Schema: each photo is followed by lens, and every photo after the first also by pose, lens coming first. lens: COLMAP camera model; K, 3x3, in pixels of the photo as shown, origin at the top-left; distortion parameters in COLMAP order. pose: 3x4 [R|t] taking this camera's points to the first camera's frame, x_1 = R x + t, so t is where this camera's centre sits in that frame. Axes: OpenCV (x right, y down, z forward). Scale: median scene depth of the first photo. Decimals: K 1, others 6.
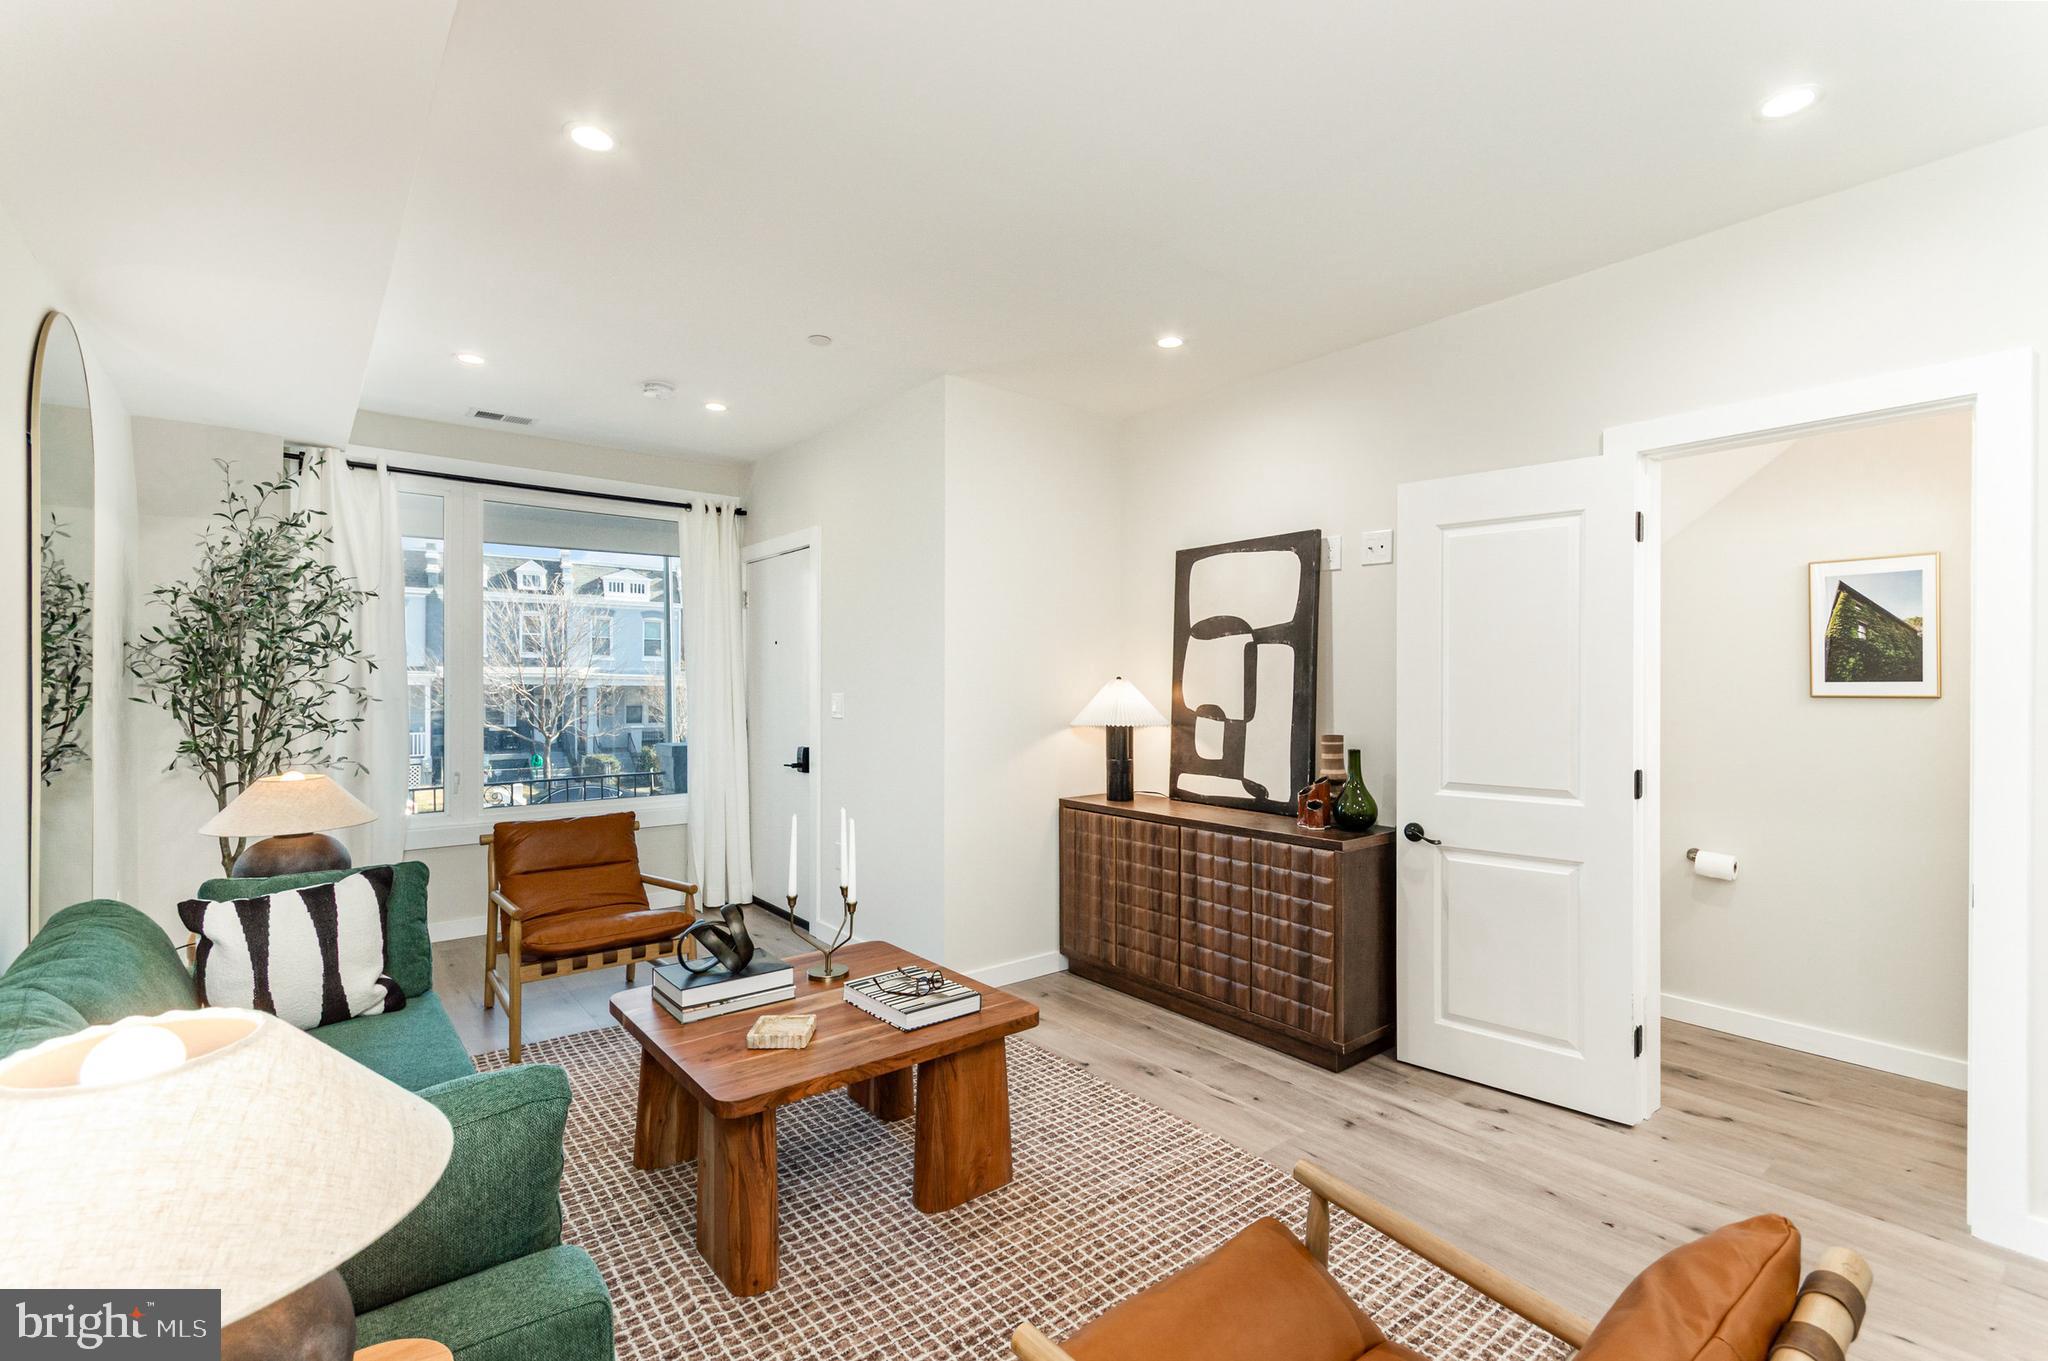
lens RADIAL K [[915.0, 0, 1017.4], [0, 915.0, 684.9], [0, 0, 1]] dist [0.005336, 0.000375]
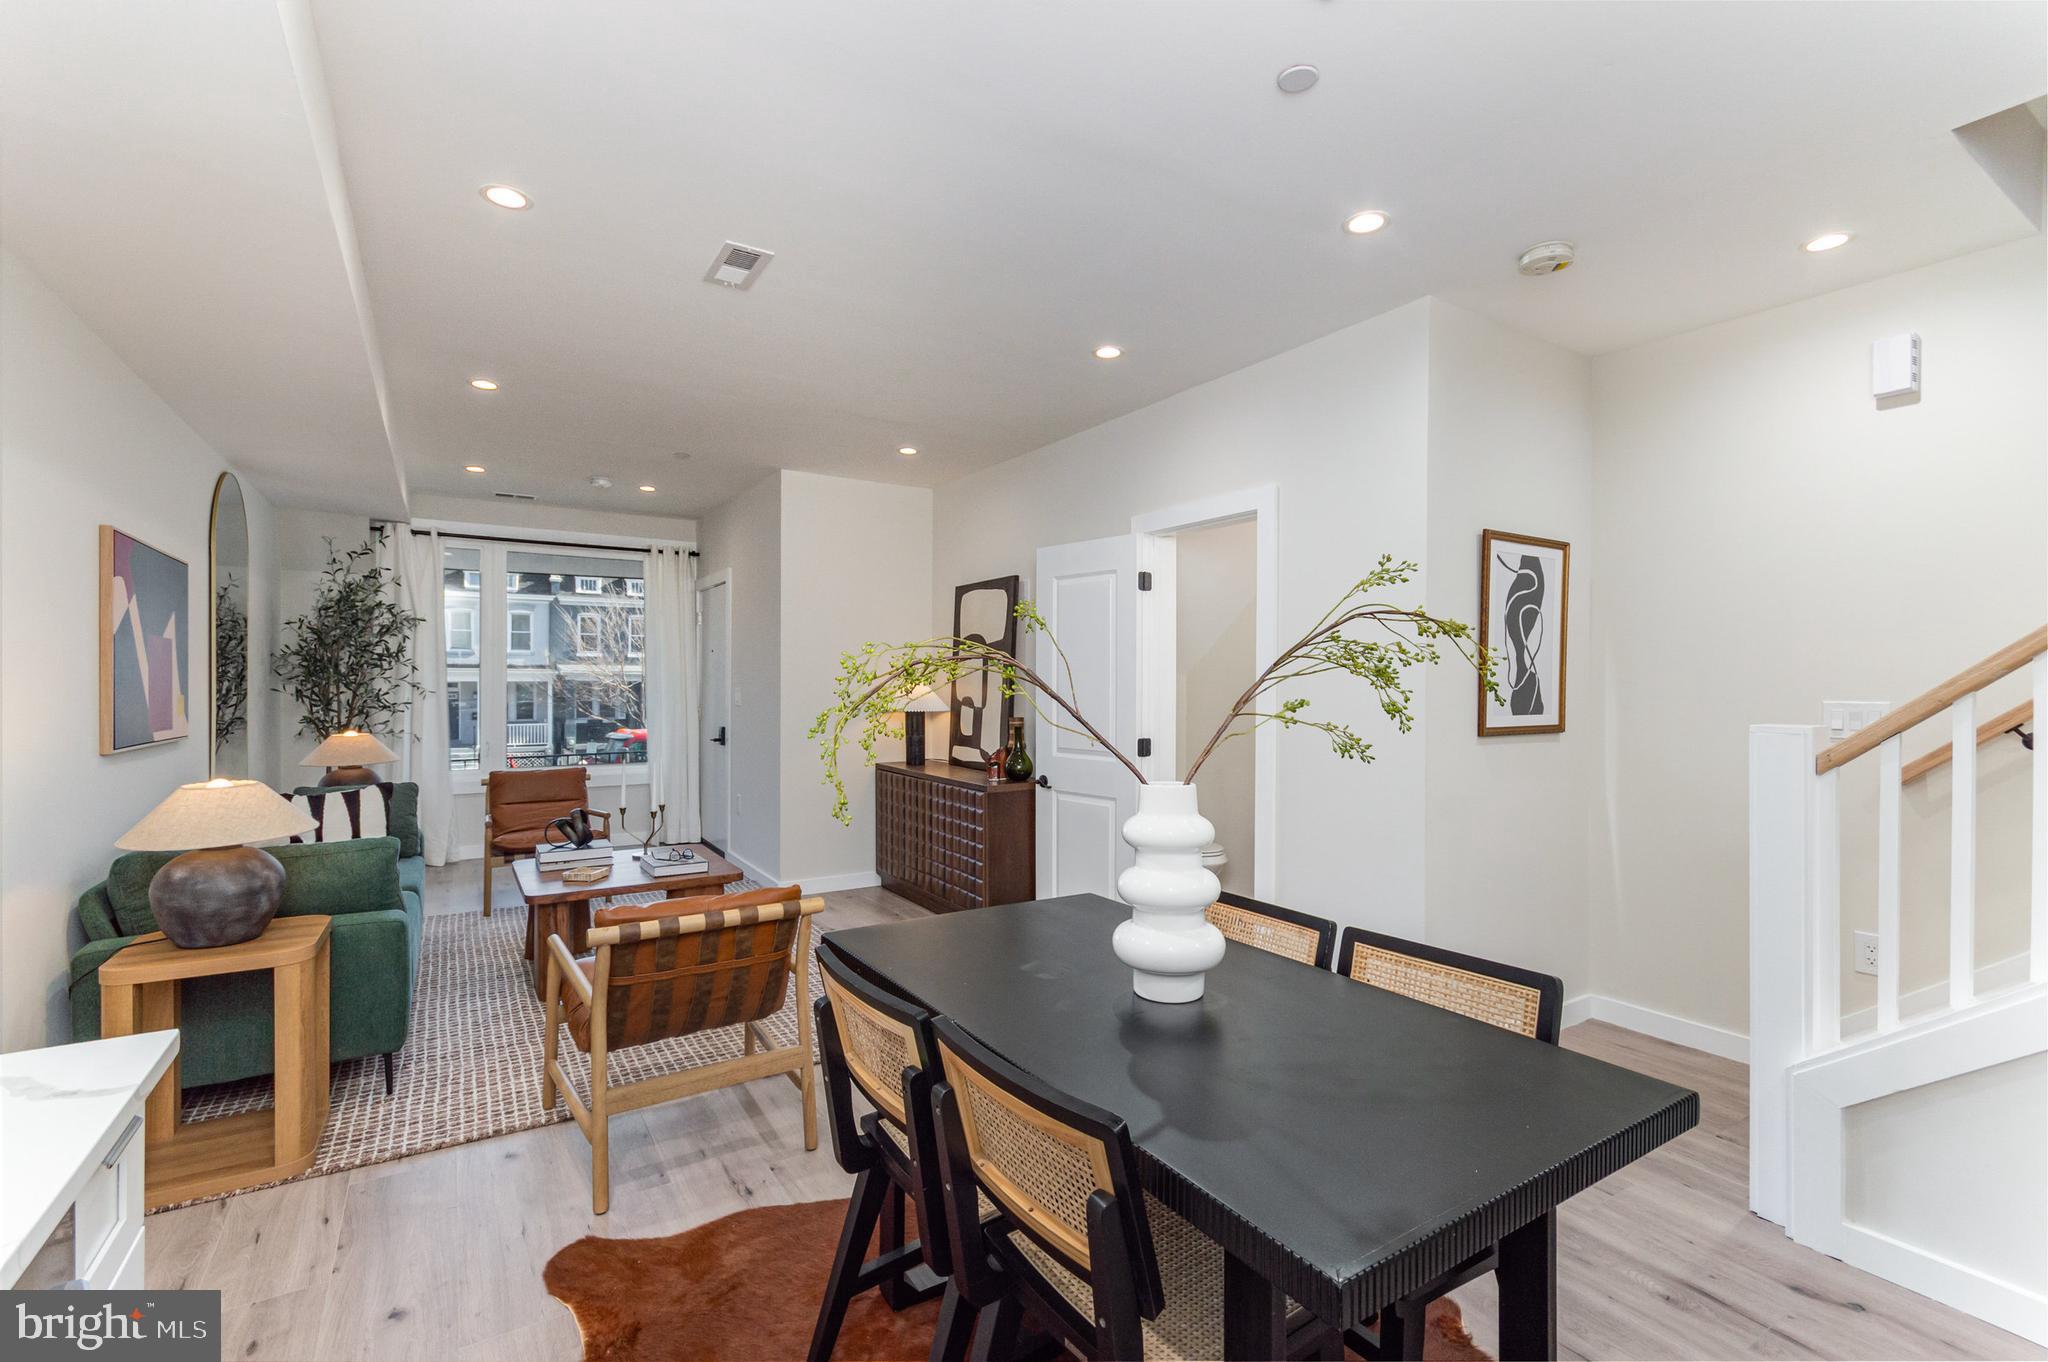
lens RADIAL K [[915.0, 0, 1017.4], [0, 915.0, 685.4], [0, 0, 1]] dist [0.005336, 0.000375]
pose [[0.993104, 0.002800, -0.117200, 0.471994], [-0.002419, 0.999991, 0.003397, -0.000637], [0.117208, -0.003090, 0.993103, -0.405497]]
